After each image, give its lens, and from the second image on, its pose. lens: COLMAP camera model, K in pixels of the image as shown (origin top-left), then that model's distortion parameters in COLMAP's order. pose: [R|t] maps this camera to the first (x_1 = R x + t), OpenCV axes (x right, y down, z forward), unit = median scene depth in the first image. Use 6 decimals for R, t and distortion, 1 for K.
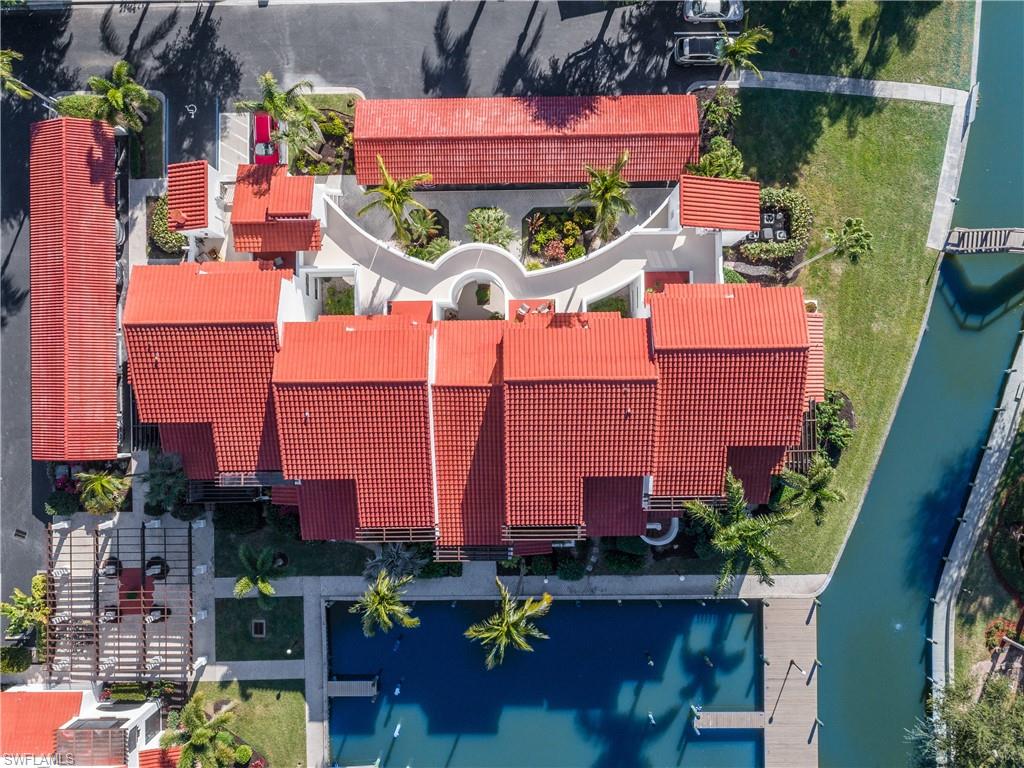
lens RADIAL K [[891.7, 0, 514.0], [0, 891.7, 355.1], [0, 0, 1]] dist [-0.007309, -0.000262]
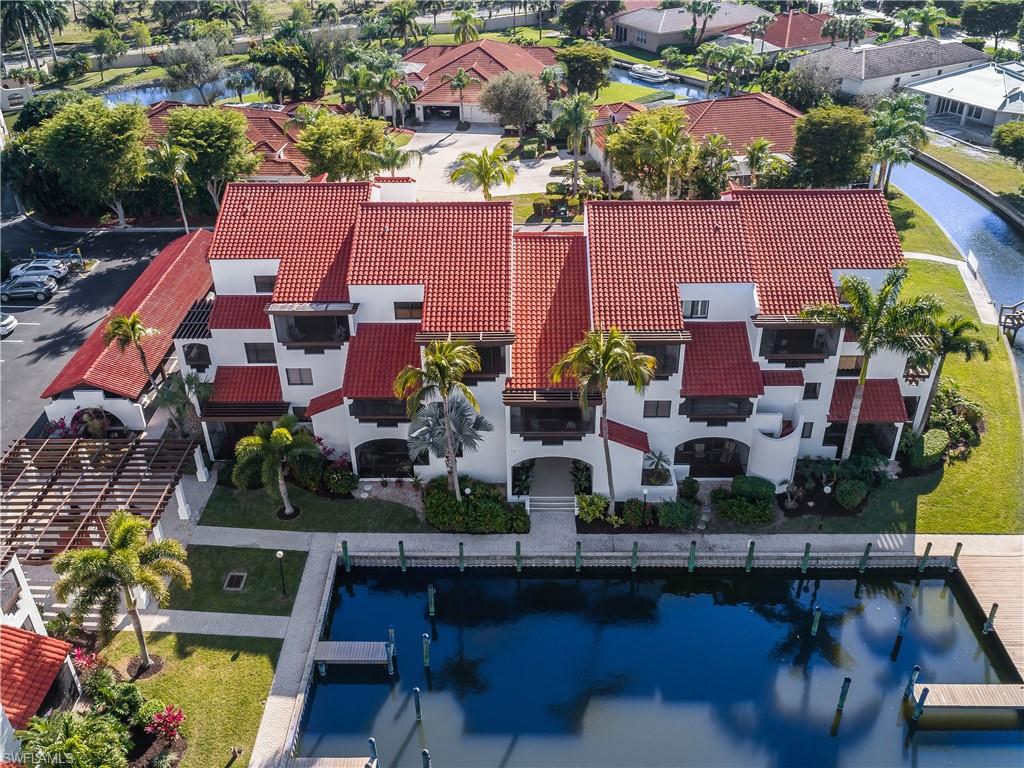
lens RADIAL K [[891.7, 0, 514.0], [0, 891.7, 355.1], [0, 0, 1]] dist [-0.007309, -0.000262]
pose [[0.999604, 0.017965, -0.021678, -0.056808], [-0.028011, 0.556927, -0.830089, 0.780699], [-0.002839, 0.830367, 0.557209, 0.468423]]
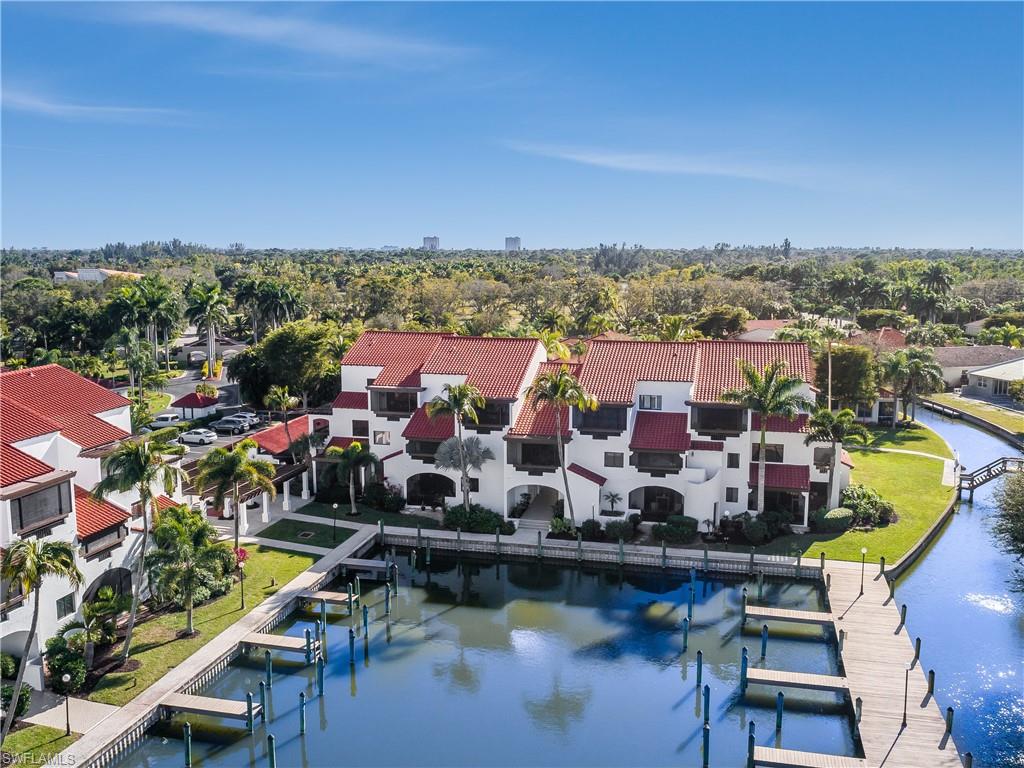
lens RADIAL K [[891.7, 0, 514.0], [0, 891.7, 355.1], [0, 0, 1]] dist [-0.007309, -0.000262]
pose [[0.966777, 0.043658, -0.251866, 0.193558], [-0.255617, 0.159377, -0.953551, 1.191080], [-0.001488, 0.986252, 0.165242, 0.629226]]
